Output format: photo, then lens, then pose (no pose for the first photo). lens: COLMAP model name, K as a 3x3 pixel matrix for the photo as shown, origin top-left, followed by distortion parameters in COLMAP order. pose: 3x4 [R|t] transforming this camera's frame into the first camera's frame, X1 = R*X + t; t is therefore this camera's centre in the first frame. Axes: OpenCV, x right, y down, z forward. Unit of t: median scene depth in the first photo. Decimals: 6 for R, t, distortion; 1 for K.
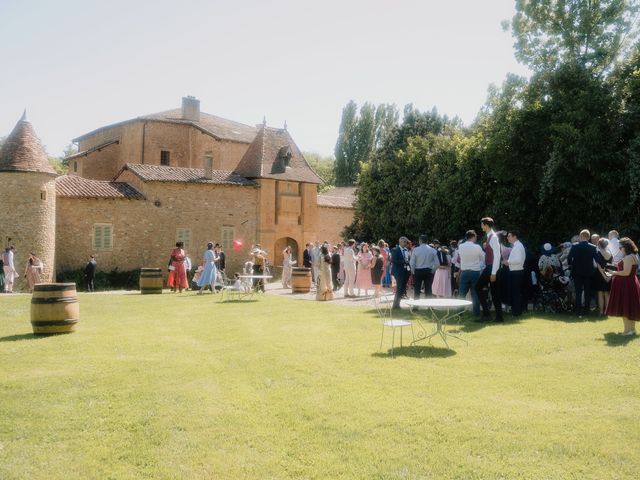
lens RADIAL K [[594.9, 0, 320.0], [0, 594.9, 240.0], [0, 0, 1]] dist [0.007605, -0.005882]
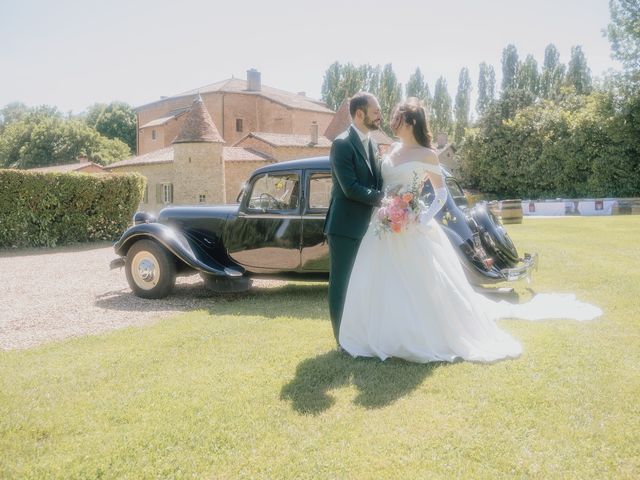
lens RADIAL K [[594.9, 0, 320.0], [0, 594.9, 240.0], [0, 0, 1]] dist [0.007605, -0.005882]
pose [[0.996268, -0.037057, 0.077959, -0.210187], [0.031573, 0.997016, 0.070444, 0.006993], [-0.080336, -0.067720, 0.994465, -0.173429]]
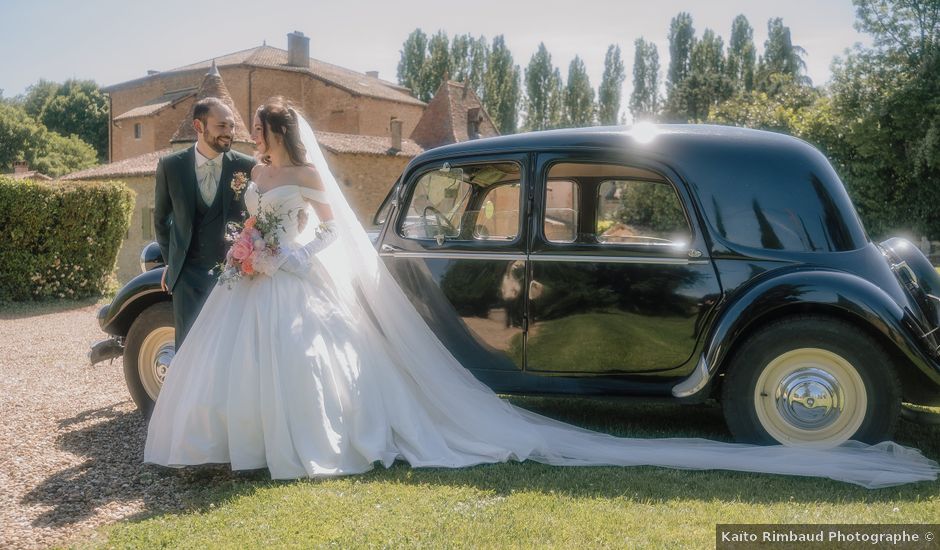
lens RADIAL K [[892.4, 0, 471.3], [0, 892.4, 312.2], [0, 0, 1]] dist [0.001777, 0.003483]
pose [[0.985464, -0.029047, 0.167380, -0.220947], [0.014824, 0.996219, 0.085602, 0.008297], [-0.169234, -0.081877, 0.982169, -0.141990]]
